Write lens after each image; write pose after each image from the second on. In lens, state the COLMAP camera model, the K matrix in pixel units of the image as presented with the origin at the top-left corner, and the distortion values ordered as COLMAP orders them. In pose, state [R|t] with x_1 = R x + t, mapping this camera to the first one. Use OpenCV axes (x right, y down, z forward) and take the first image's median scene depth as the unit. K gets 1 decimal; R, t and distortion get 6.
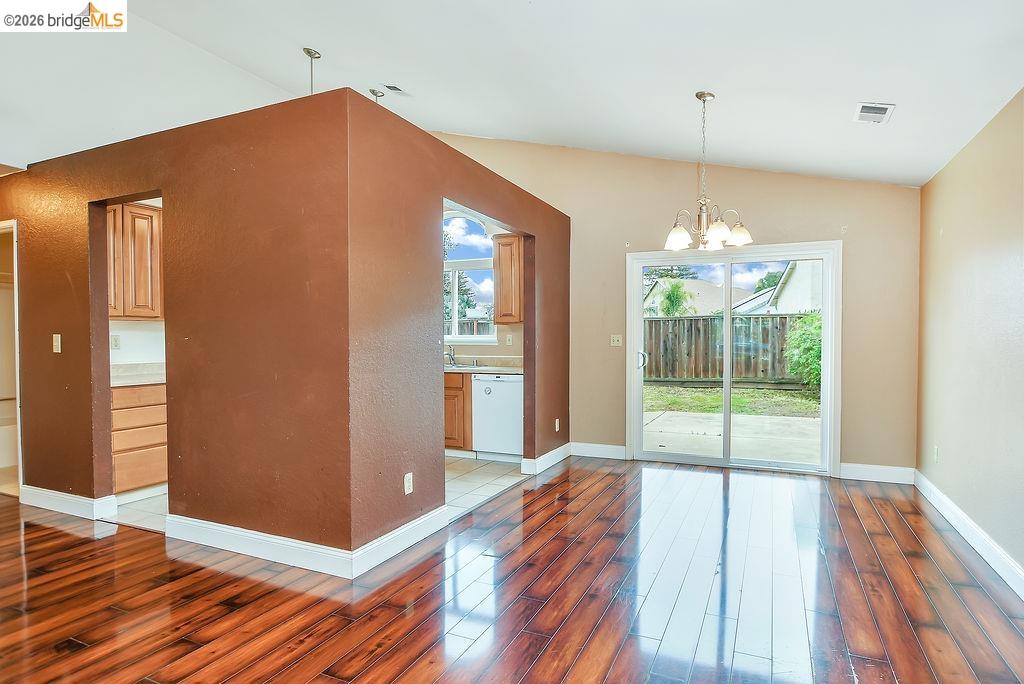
lens RADIAL K [[560.0, 0, 511.5], [0, 560.0, 339.9], [0, 0, 1]] dist [0.001364, 0.001088]
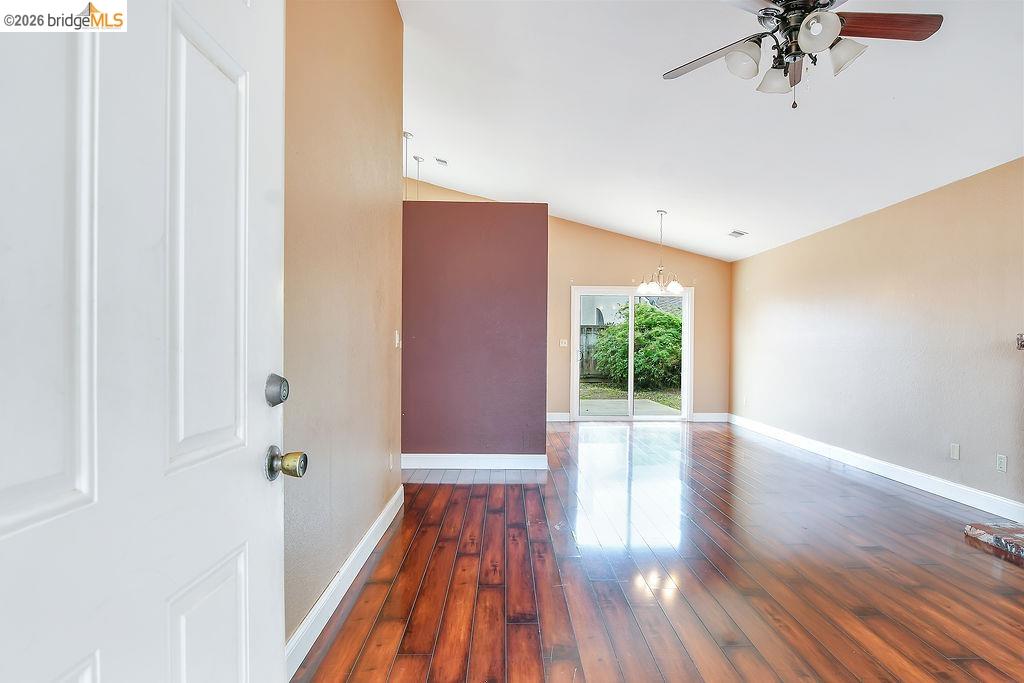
lens RADIAL K [[560.3, 0, 510.6], [0, 560.3, 344.1], [0, 0, 1]] dist [-0.012230, 0.000158]
pose [[0.901760, 0.011208, 0.432091, -0.706368], [-0.010733, 0.999936, -0.003538, 0.012041], [-0.432103, -0.001447, 0.901823, -0.354271]]
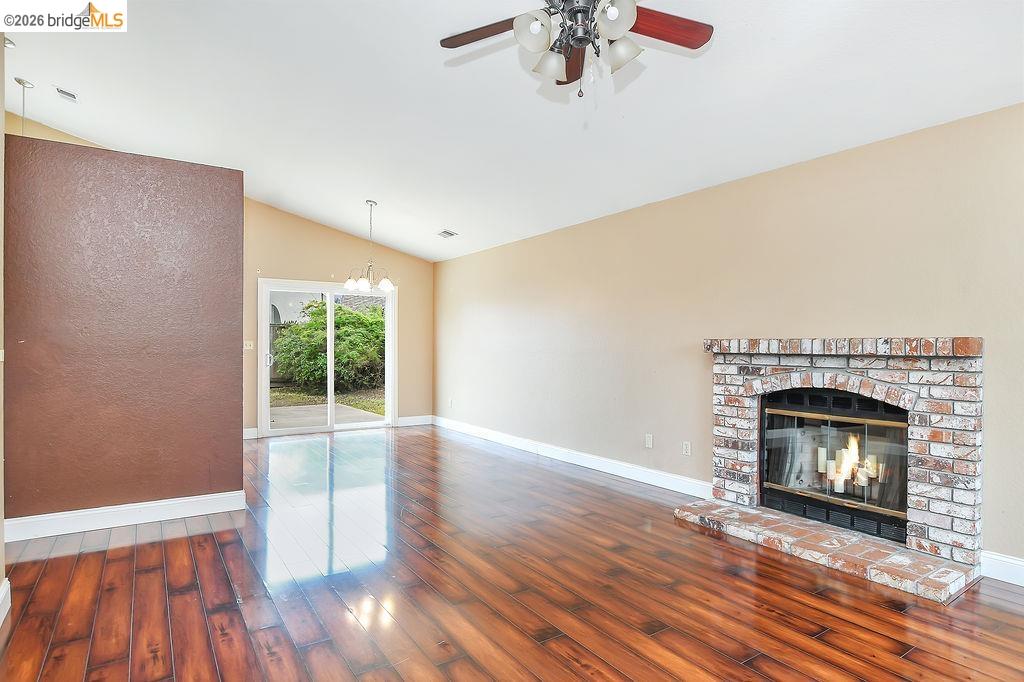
lens RADIAL K [[560.3, 0, 515.7], [0, 560.3, 339.7], [0, 0, 1]] dist [-0.012230, 0.000158]
pose [[0.523123, 0.013225, 0.852155, -0.681267], [-0.003349, 0.999904, -0.013462, 0.003479], [-0.852251, 0.004188, 0.523117, -0.197276]]
